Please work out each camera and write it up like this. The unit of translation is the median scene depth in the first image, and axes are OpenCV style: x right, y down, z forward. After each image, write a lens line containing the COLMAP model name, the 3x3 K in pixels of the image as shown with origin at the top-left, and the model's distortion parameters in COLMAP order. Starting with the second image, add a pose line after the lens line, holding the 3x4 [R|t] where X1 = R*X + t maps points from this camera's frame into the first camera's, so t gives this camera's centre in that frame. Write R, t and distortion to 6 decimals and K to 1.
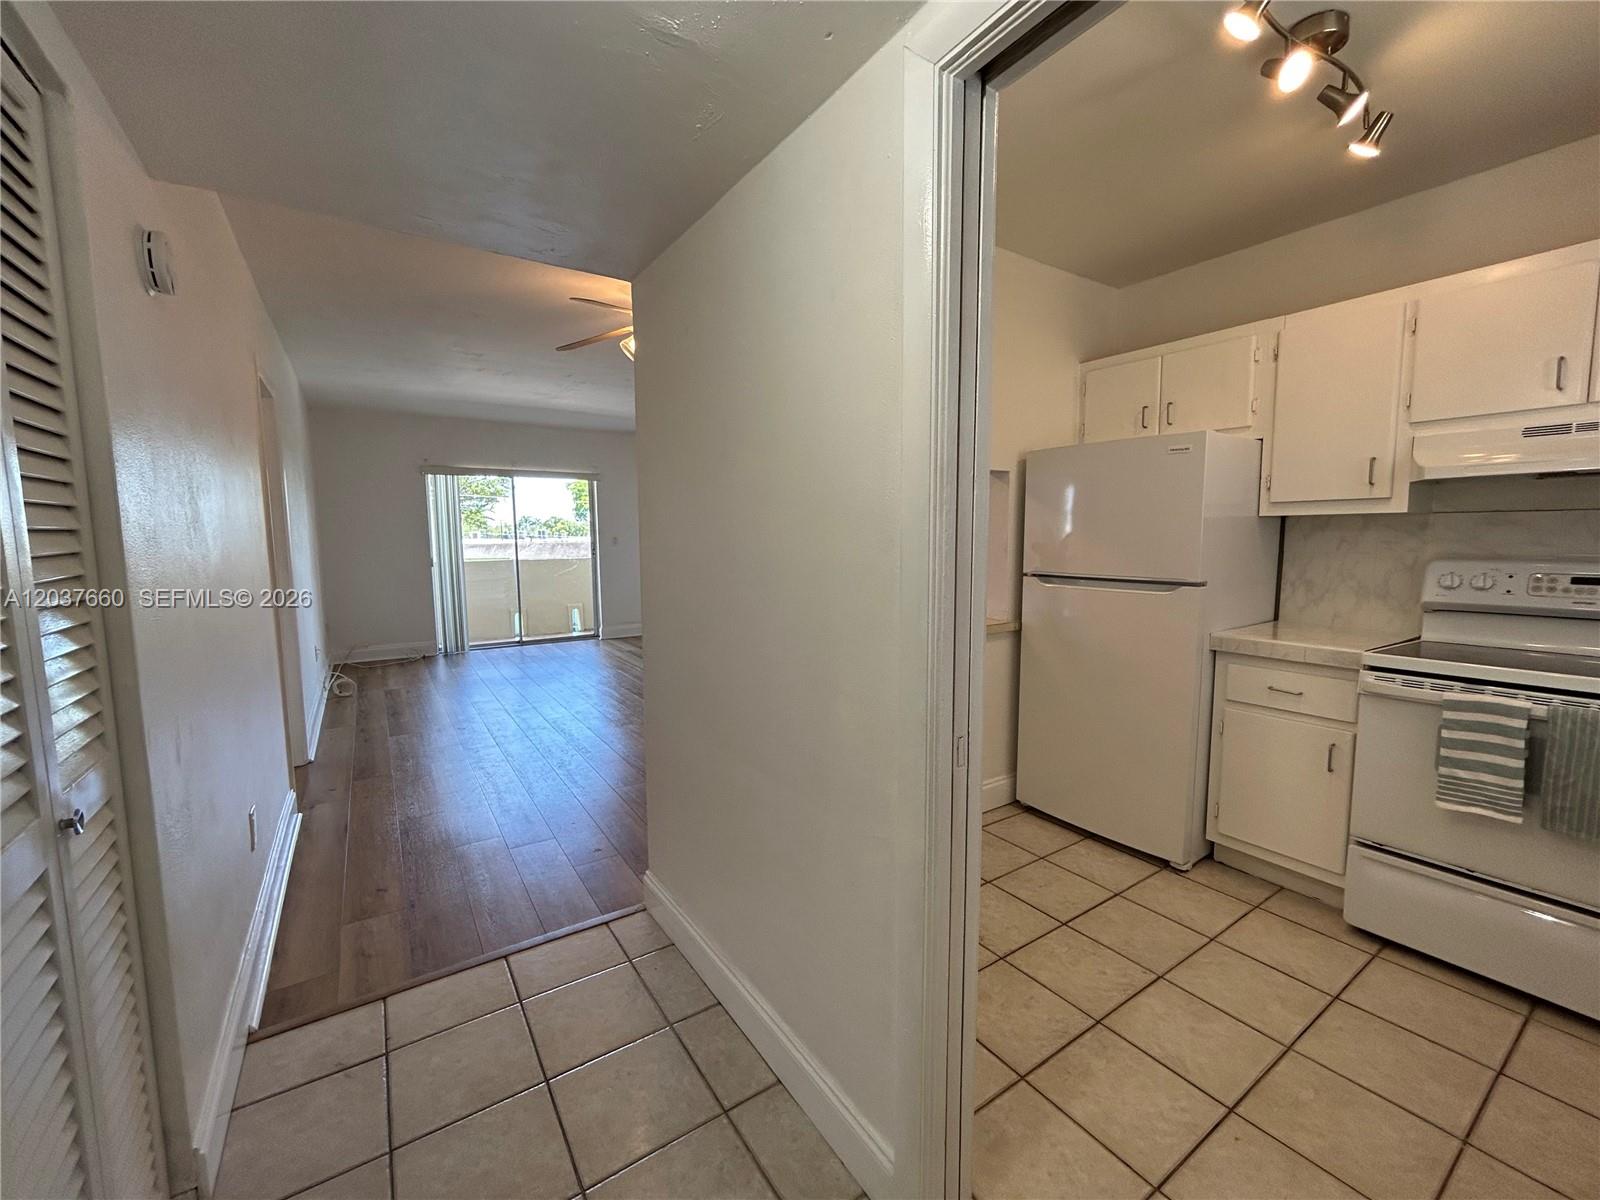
lens RADIAL K [[650.9, 0, 796.6], [0, 650.9, 597.1], [0, 0, 1]] dist [0.000189, -0.000199]
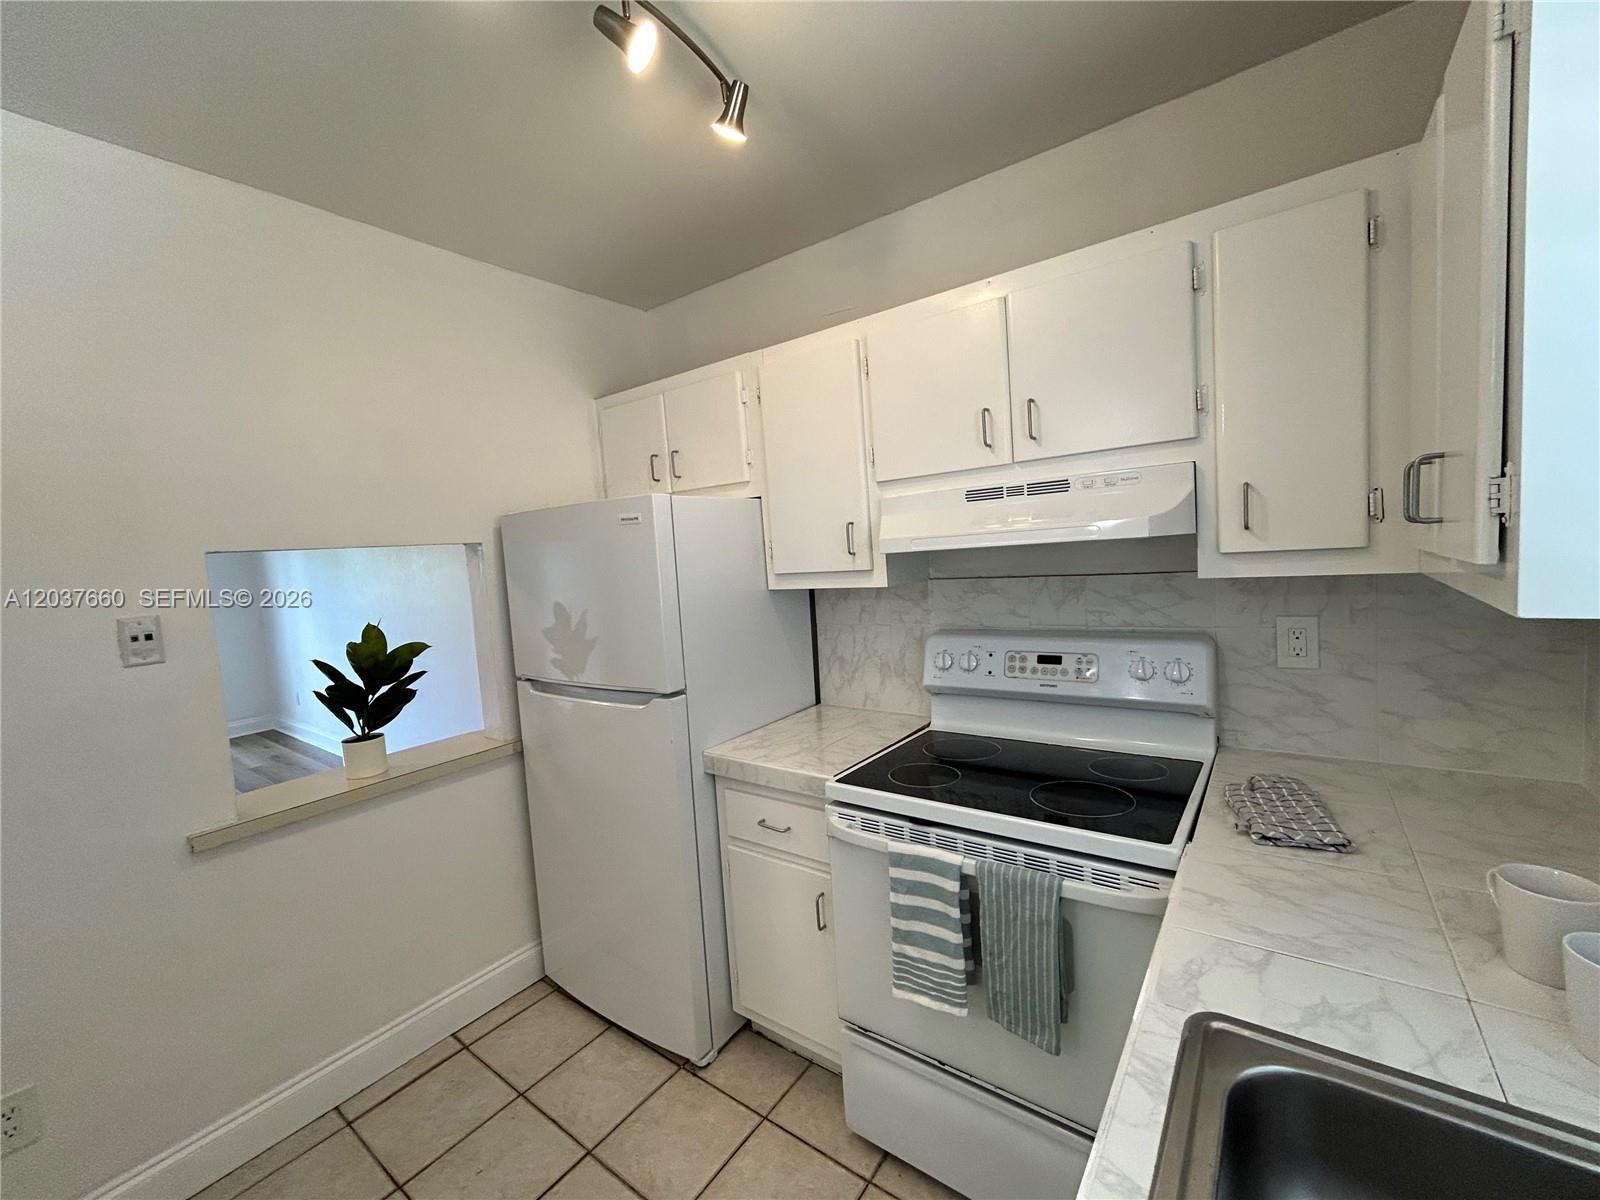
lens RADIAL K [[650.9, 0, 794.7], [0, 650.9, 597.6], [0, 0, 1]] dist [0.000189, -0.000199]
pose [[0.941004, -0.082083, 0.328290, 0.499666], [0.092849, 0.995531, -0.017225, -0.103213], [-0.325409, 0.046690, 0.944420, 0.225551]]
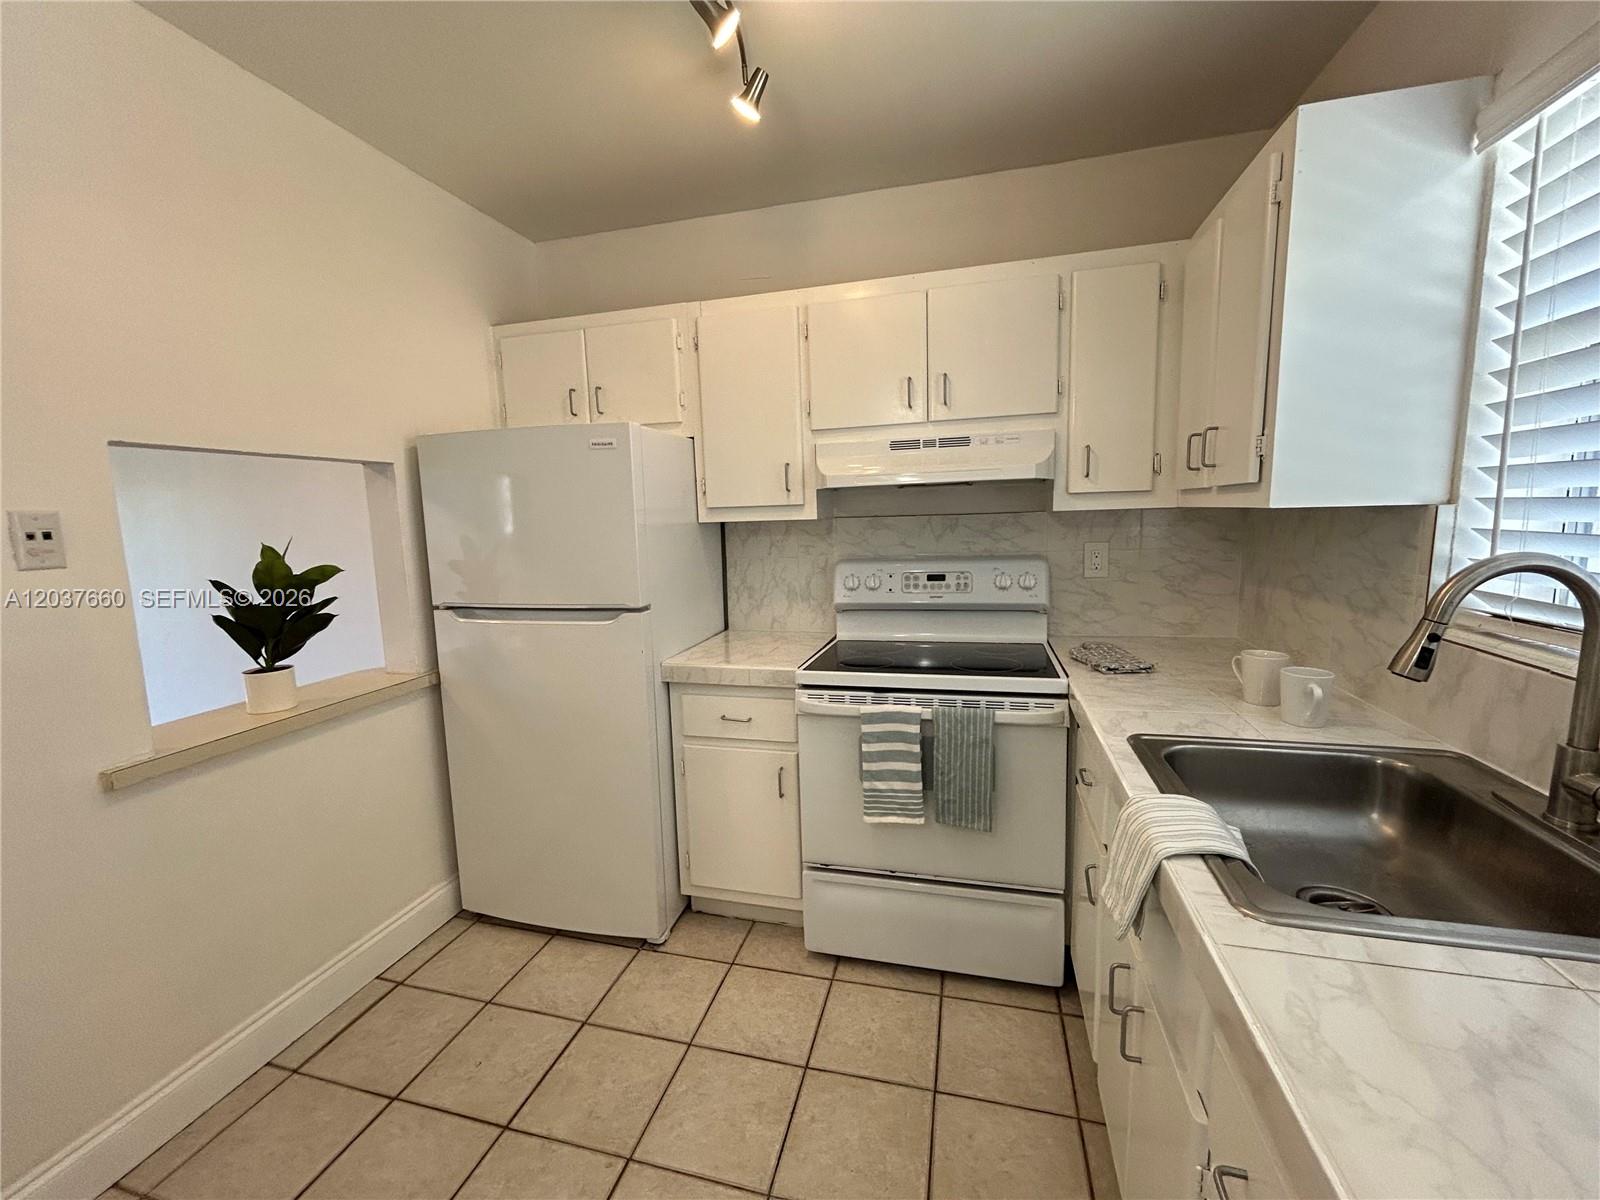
lens RADIAL K [[650.9, 0, 794.6], [0, 650.9, 597.6], [0, 0, 1]] dist [0.000189, -0.000199]
pose [[0.752757, -0.100216, 0.650625, 0.221259], [0.087492, 0.994807, 0.052004, -0.058889], [-0.652458, 0.017778, 0.757616, 0.237148]]
